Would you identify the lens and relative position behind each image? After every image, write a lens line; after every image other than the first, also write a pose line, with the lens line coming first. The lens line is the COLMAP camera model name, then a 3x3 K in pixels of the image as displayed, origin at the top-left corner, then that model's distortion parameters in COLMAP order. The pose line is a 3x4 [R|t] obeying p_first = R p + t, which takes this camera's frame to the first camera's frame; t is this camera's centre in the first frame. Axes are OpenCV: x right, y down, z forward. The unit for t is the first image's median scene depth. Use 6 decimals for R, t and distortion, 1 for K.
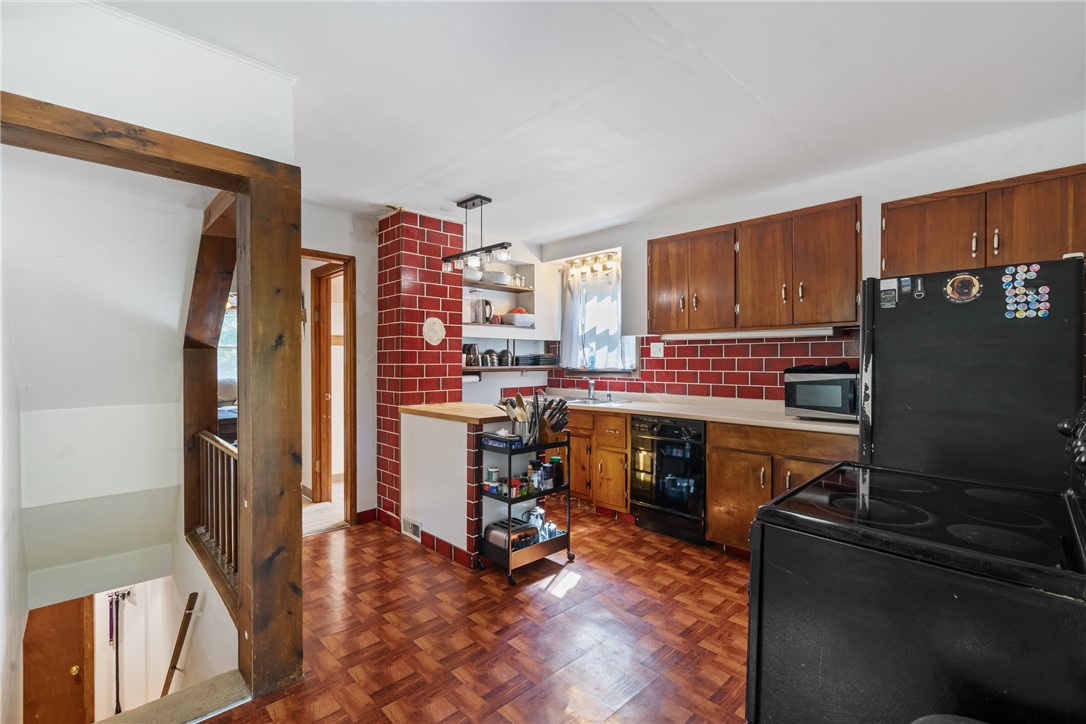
lens RADIAL K [[485.3, 0, 540.9], [0, 485.3, 365.3], [0, 0, 1]] dist [-0.001283, 0.000980]
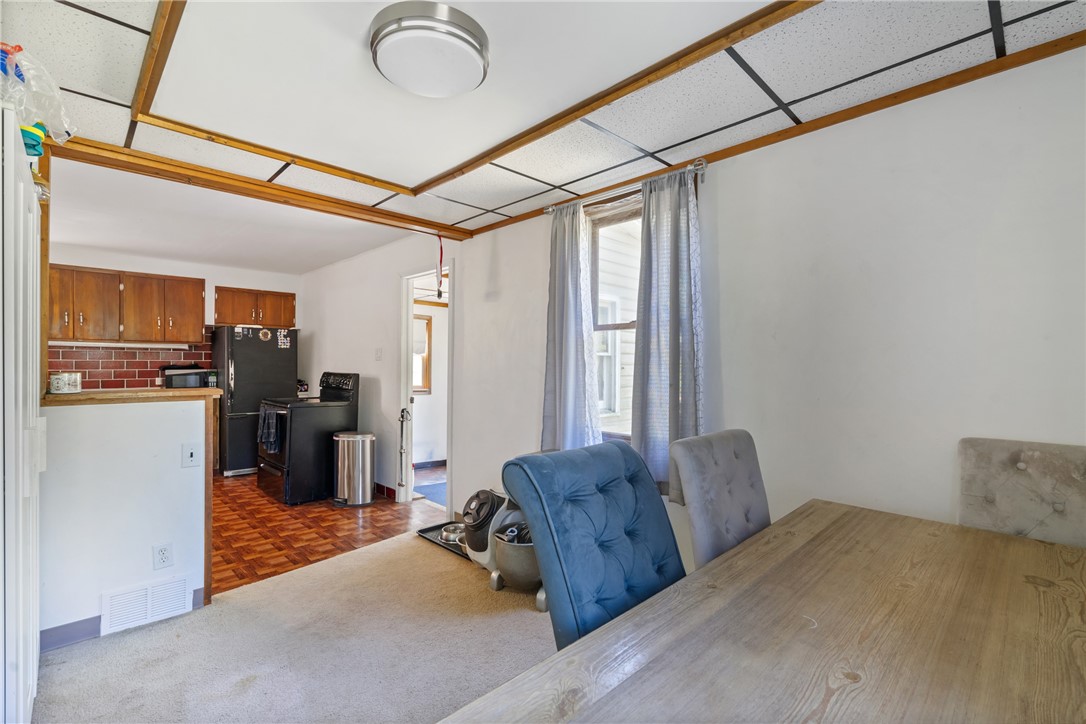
lens RADIAL K [[485.3, 0, 540.9], [0, 485.3, 365.3], [0, 0, 1]] dist [-0.001283, 0.000980]
pose [[-0.019174, -0.001758, 0.999815, -1.333965], [0.006784, 0.999975, 0.001889, 0.006271], [-0.999793, 0.006819, -0.019162, -0.321894]]
